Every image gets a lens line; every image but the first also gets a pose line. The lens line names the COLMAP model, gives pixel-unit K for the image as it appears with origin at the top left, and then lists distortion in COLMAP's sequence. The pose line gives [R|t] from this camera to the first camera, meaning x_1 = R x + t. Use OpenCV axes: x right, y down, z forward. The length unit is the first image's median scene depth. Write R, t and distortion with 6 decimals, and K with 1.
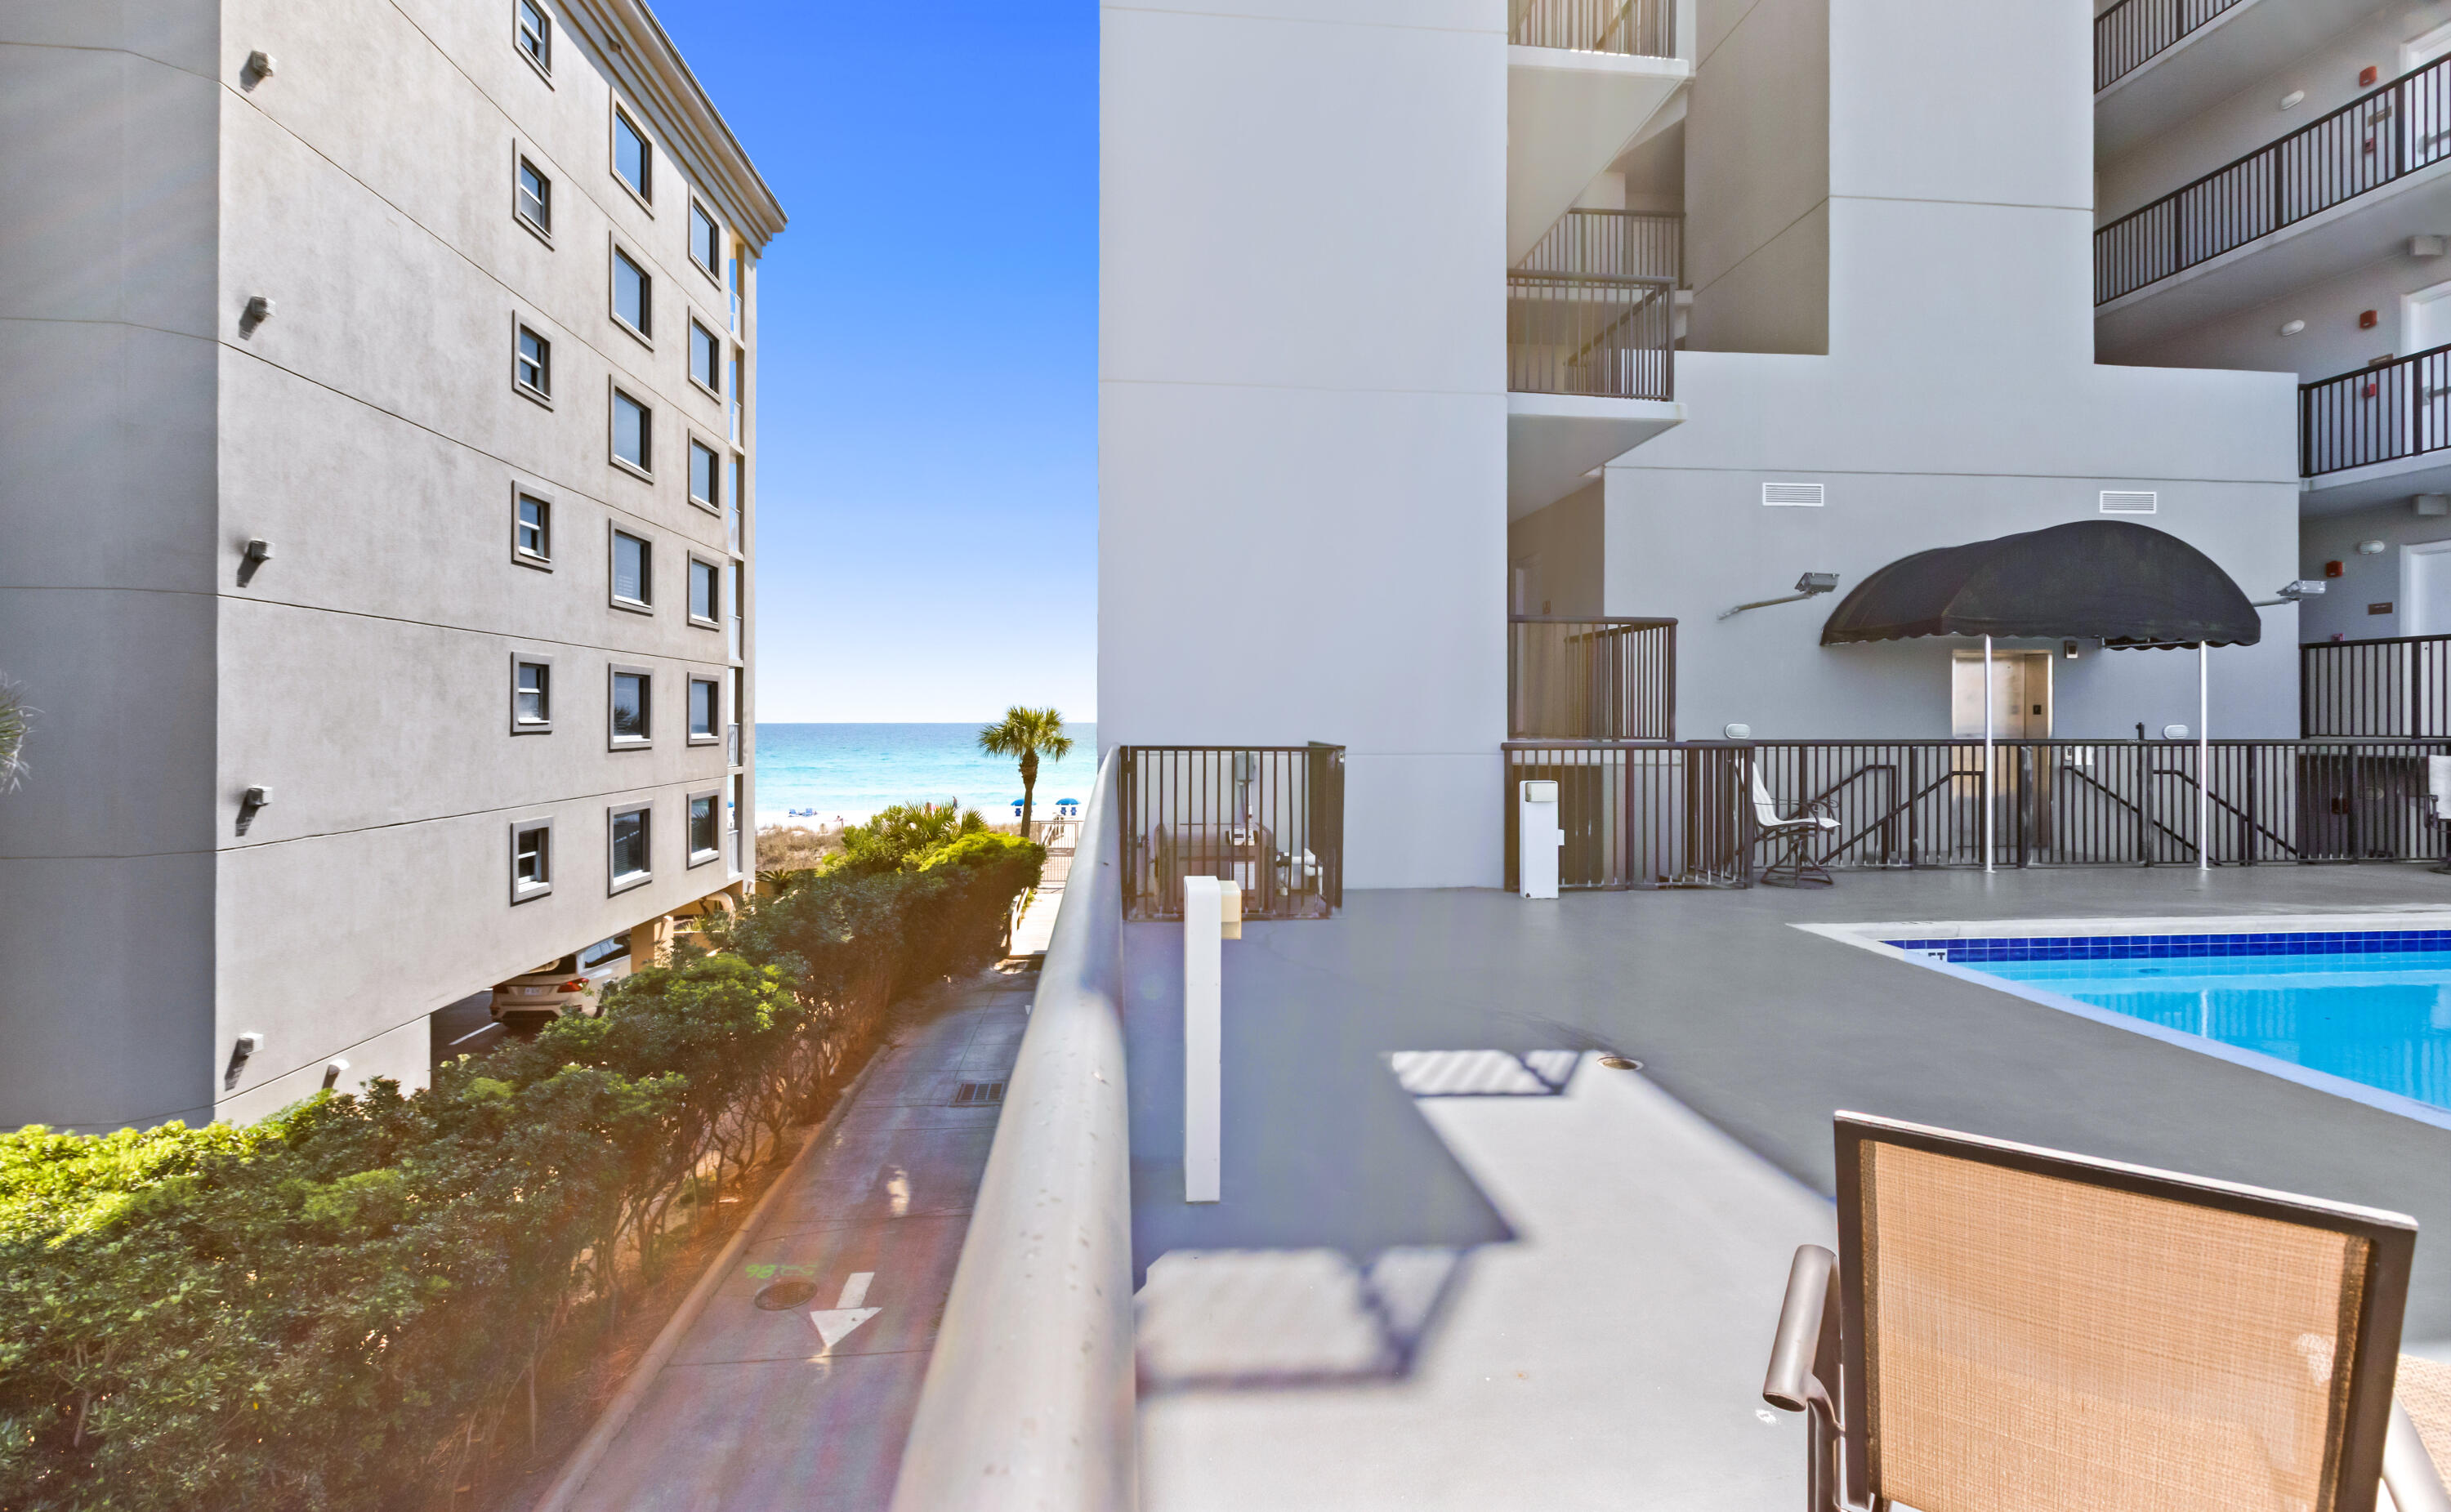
lens RADIAL K [[1100.9, 0, 1228.5], [0, 1100.9, 721.1], [0, 0, 1]] dist [-0.000159, -0.000416]
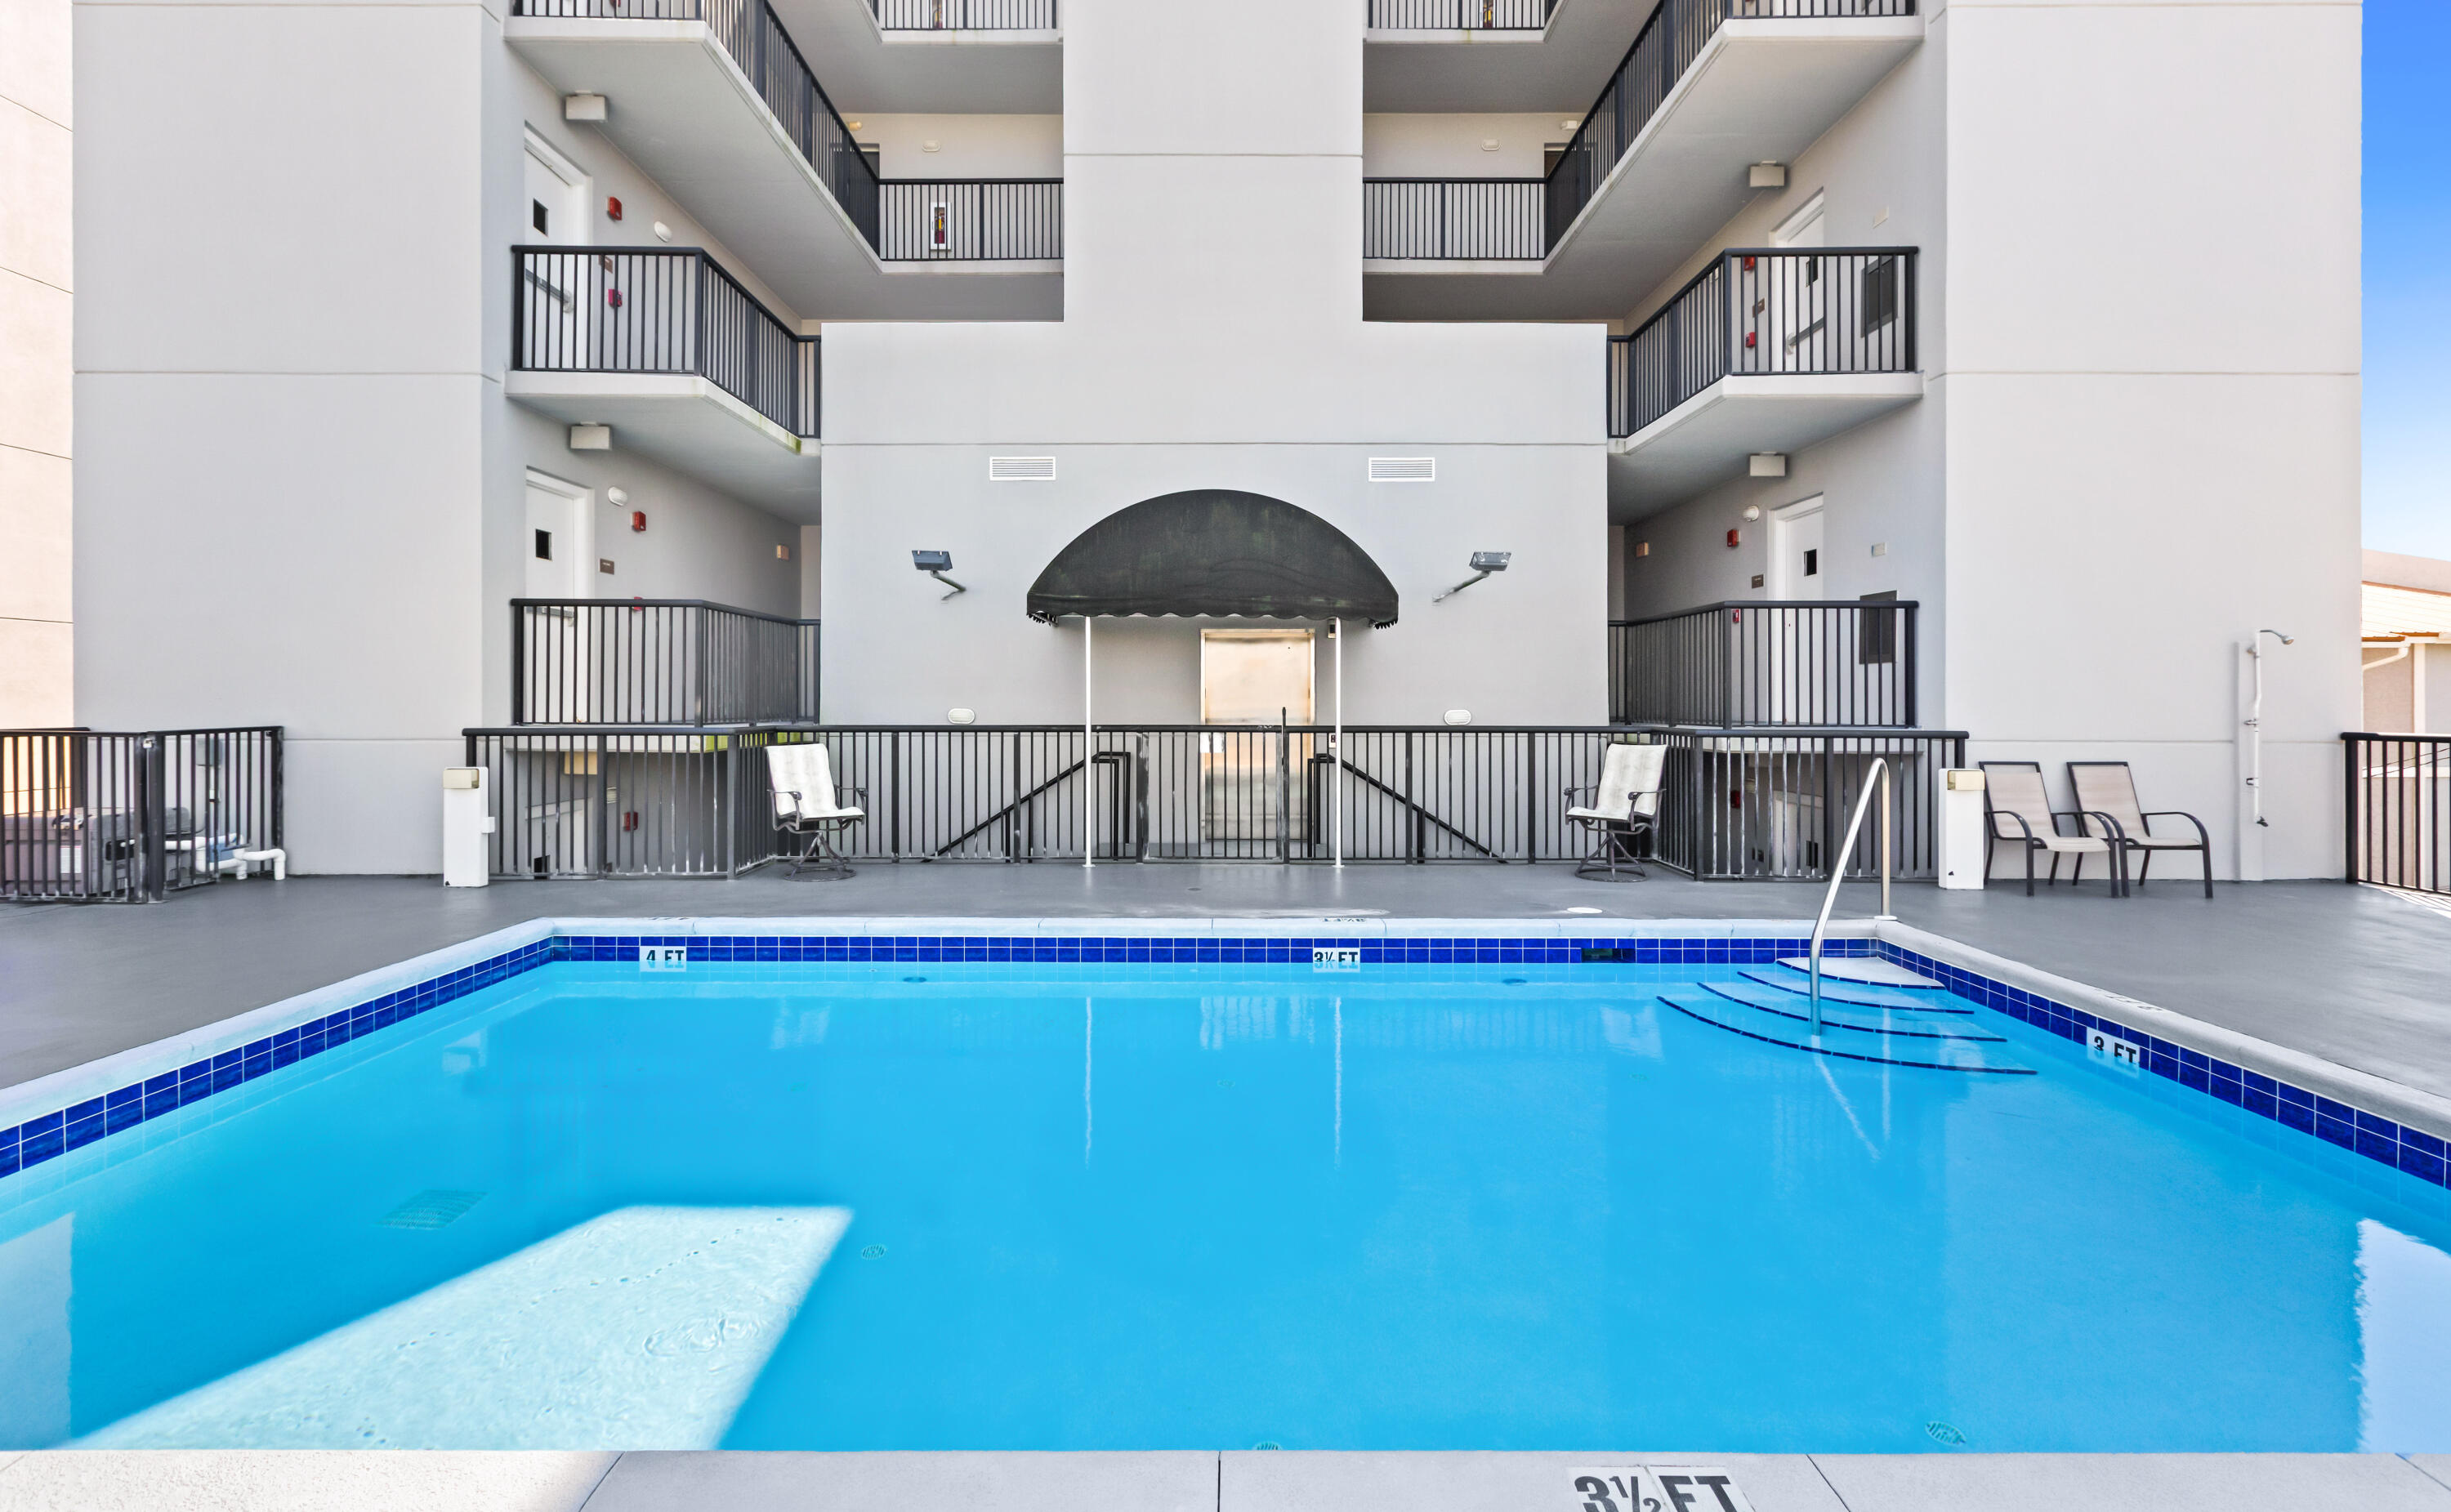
lens RADIAL K [[1098.2, 0, 1216.8], [0, 1098.2, 701.1], [0, 0, 1]] dist [0.000167, -0.000132]
pose [[0.995447, -0.000491, -0.095313, 0.863575], [0.000038, 0.999989, -0.004750, 0.000695], [0.095315, 0.004724, 0.995436, 0.076225]]
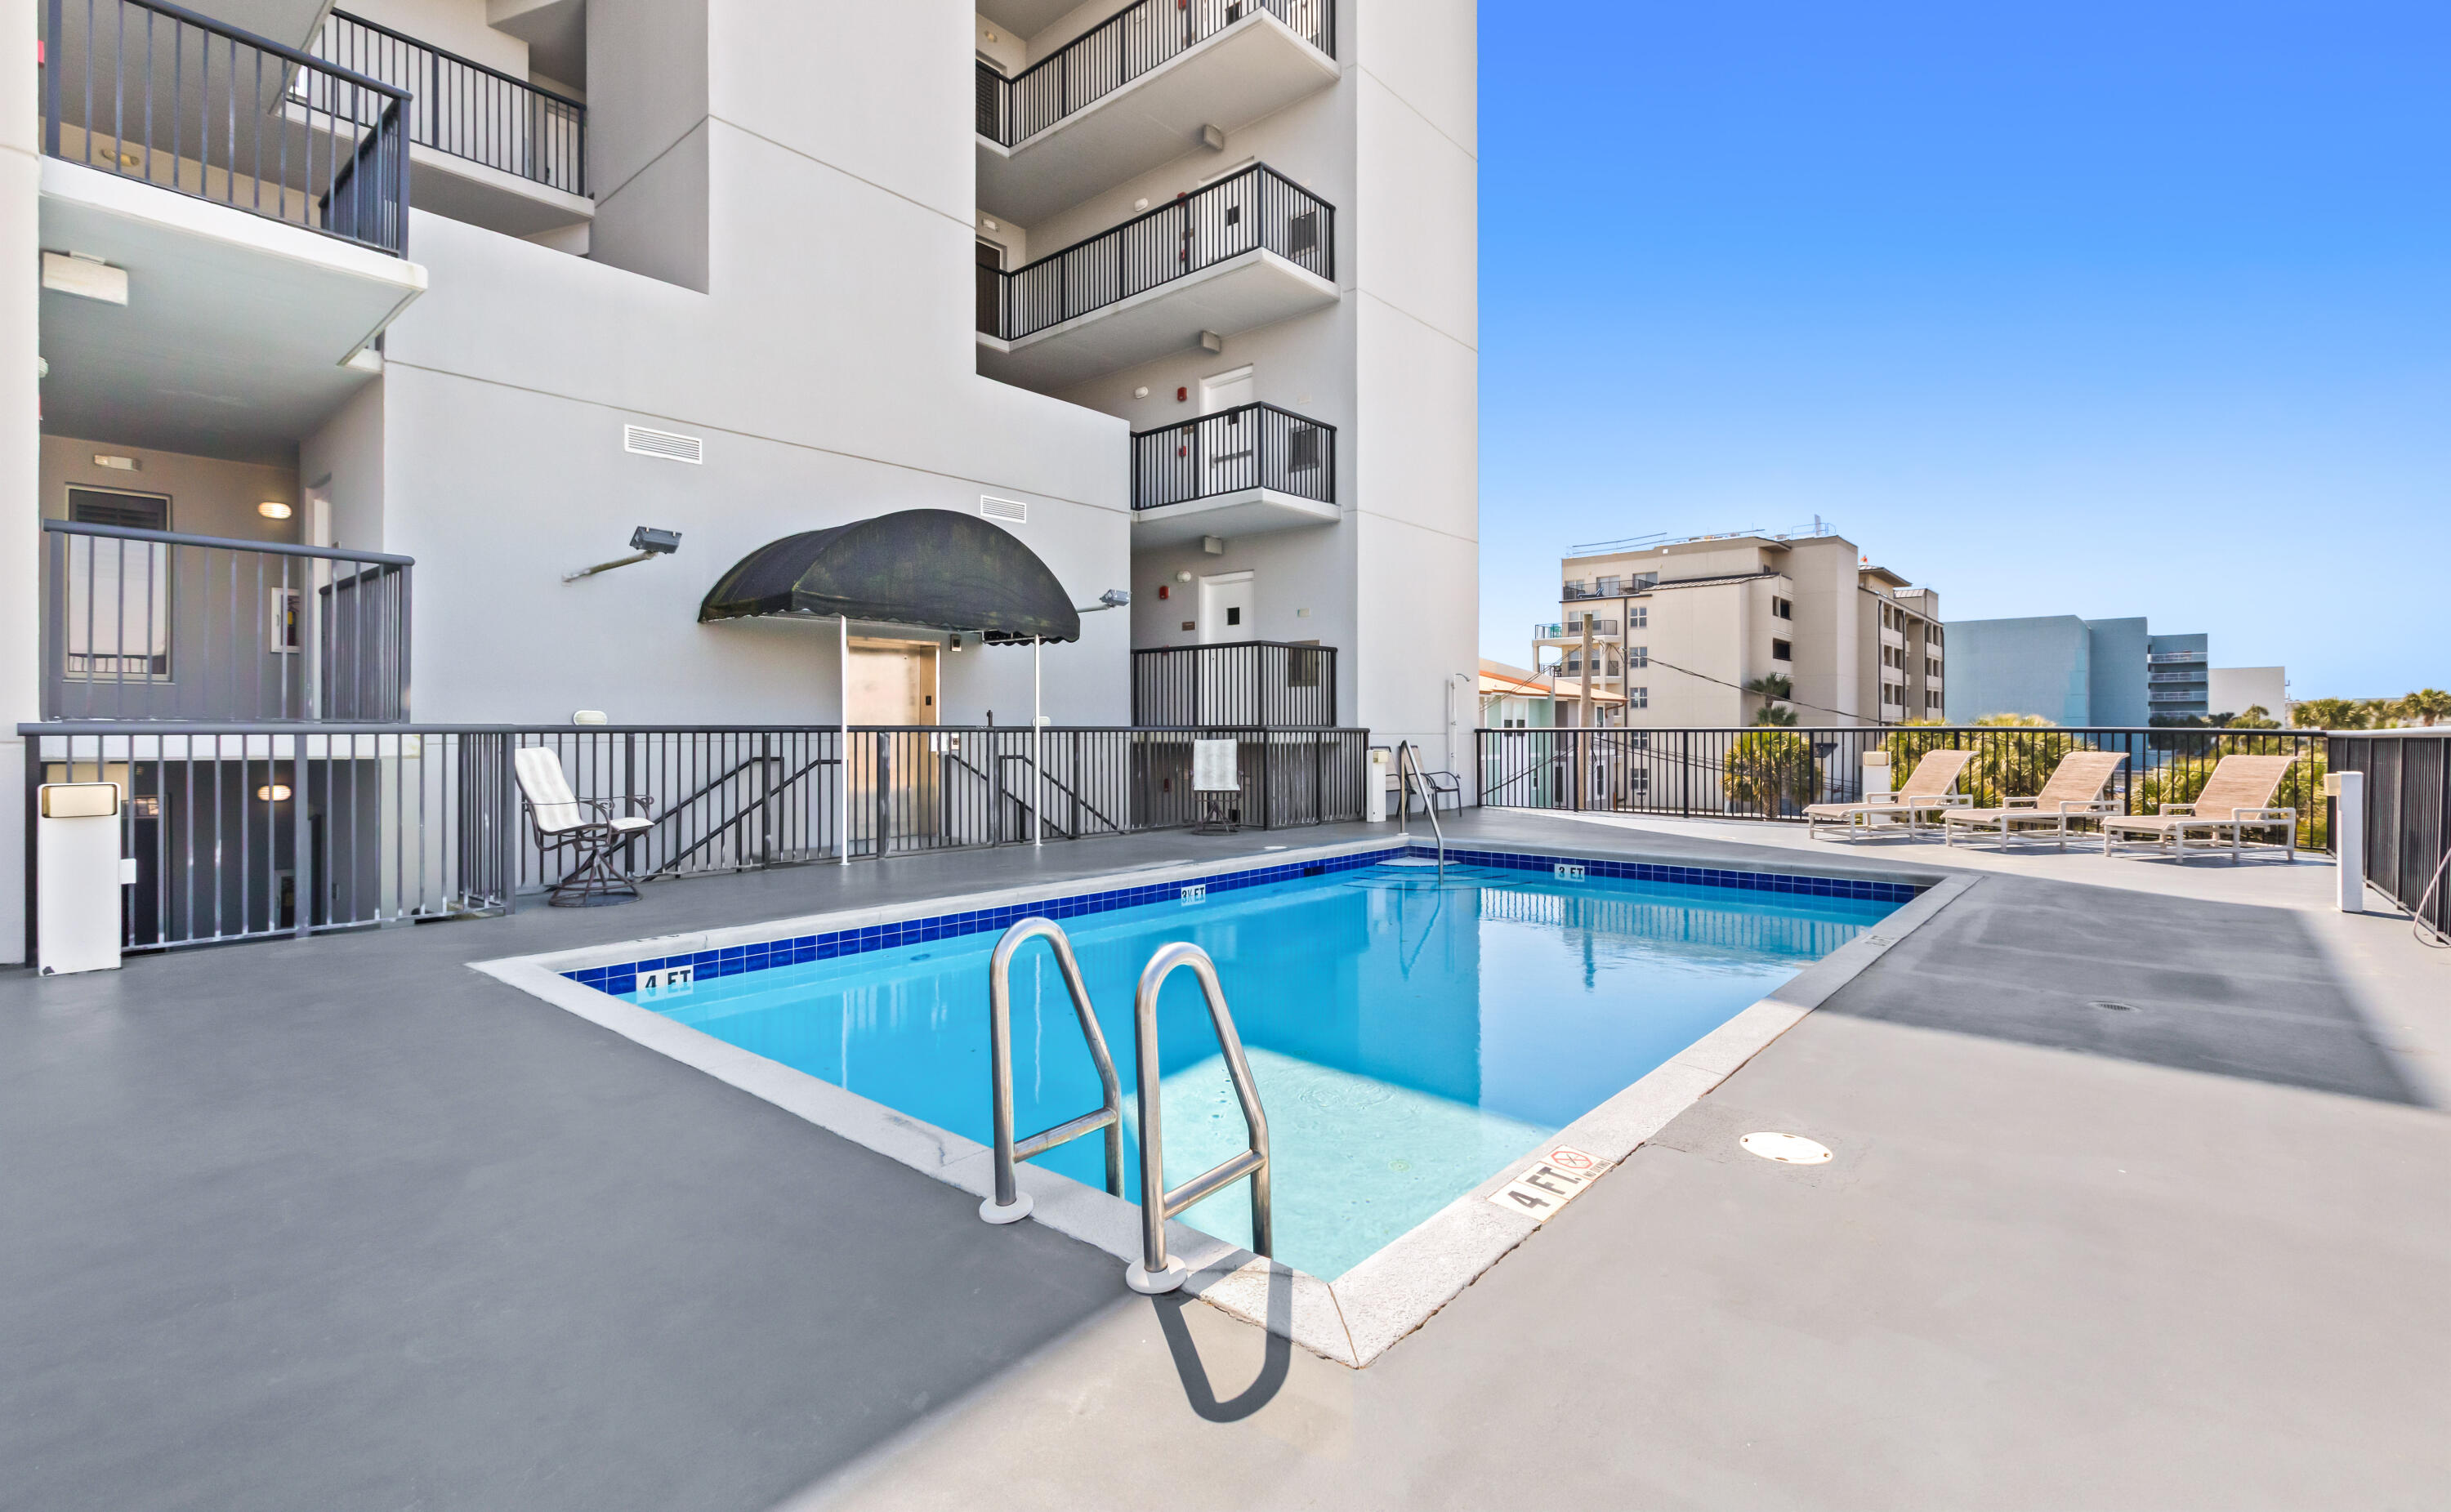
lens RADIAL K [[1100.9, 0, 1228.5], [0, 1100.9, 721.1], [0, 0, 1]] dist [-0.000159, -0.000416]
pose [[0.720770, 0.003423, 0.693166, 0.265071], [0.004307, 0.999946, -0.009417, 0.023036], [-0.693161, 0.009772, 0.720717, 0.084266]]
